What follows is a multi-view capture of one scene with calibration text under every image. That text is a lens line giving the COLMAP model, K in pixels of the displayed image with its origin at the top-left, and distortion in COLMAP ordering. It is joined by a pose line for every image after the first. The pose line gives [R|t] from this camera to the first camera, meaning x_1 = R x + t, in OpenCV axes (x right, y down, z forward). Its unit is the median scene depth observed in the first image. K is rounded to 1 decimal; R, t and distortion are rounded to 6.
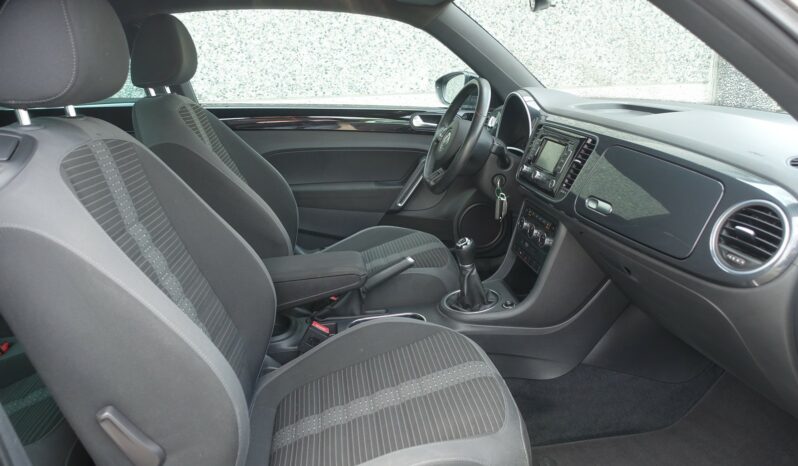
lens RADIAL K [[553.9, 0, 399.6], [0, 553.9, 231.6], [0, 0, 1]] dist [0.006224, -0.000952]
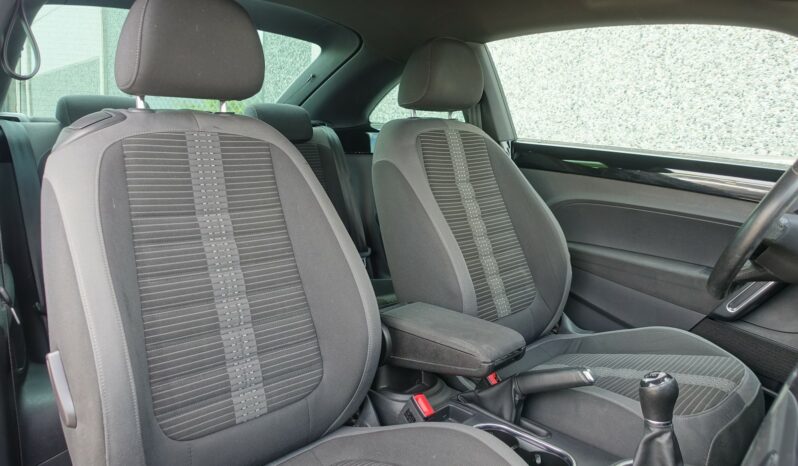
lens RADIAL K [[553.9, 0, 399.1], [0, 553.9, 233.5], [0, 0, 1]] dist [0.006224, -0.000952]
pose [[0.607606, 0.197058, -0.769405, 0.162288], [-0.274323, 0.961184, 0.029541, -0.030919], [0.745361, 0.193116, 0.638078, 0.178839]]
